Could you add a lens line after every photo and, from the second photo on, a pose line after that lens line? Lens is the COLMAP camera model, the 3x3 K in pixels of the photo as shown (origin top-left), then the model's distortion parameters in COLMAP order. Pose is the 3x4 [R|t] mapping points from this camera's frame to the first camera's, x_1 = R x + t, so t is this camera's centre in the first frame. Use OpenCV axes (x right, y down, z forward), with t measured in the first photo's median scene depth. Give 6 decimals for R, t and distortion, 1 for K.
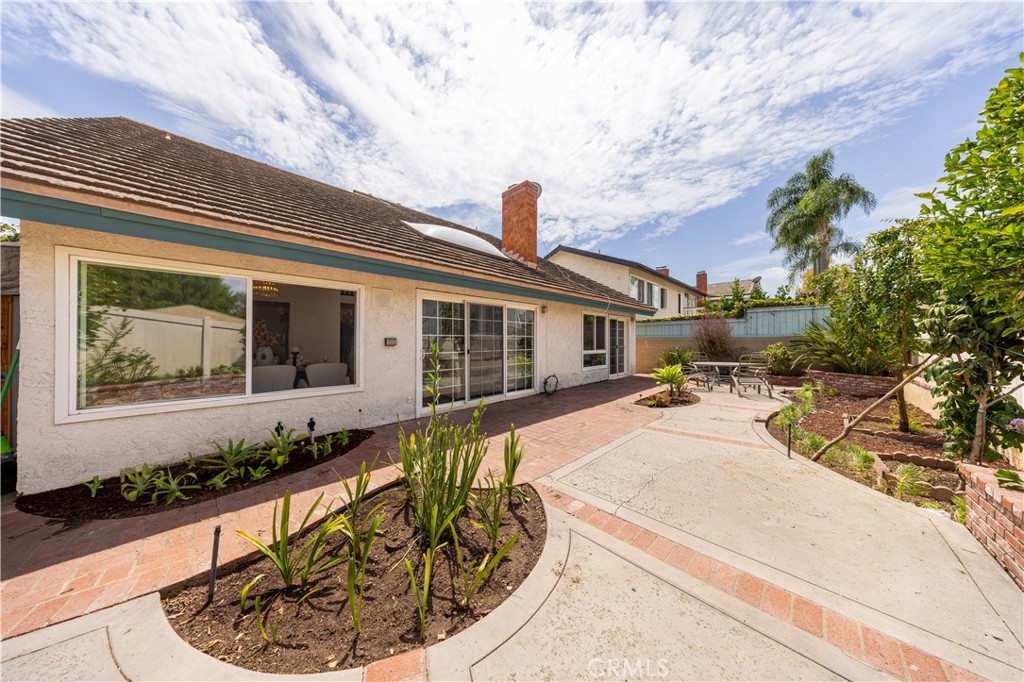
lens RADIAL K [[298.9, 0, 520.6], [0, 298.9, 336.9], [0, 0, 1]] dist [-0.021421, -0.000015]
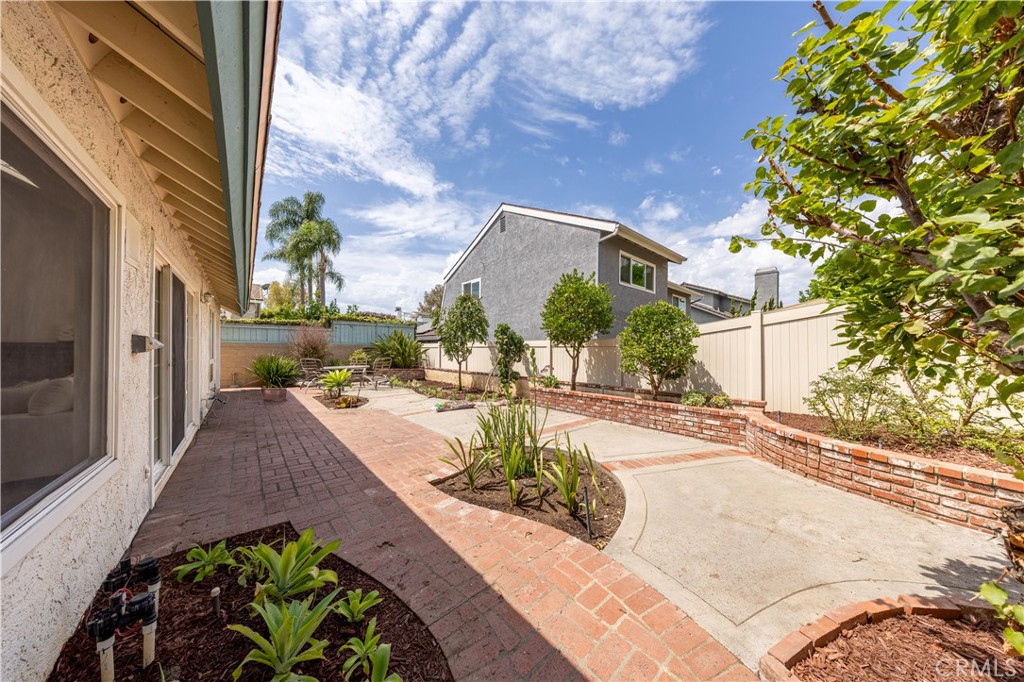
lens RADIAL K [[301.7, 0, 511.4], [0, 301.7, 343.7], [0, 0, 1]] dist [-0.047066, -0.000003]
pose [[0.082251, 0.010639, 0.996555, -0.404242], [-0.018912, 0.999780, -0.009112, -0.004152], [-0.996432, -0.018097, 0.082434, 0.198358]]
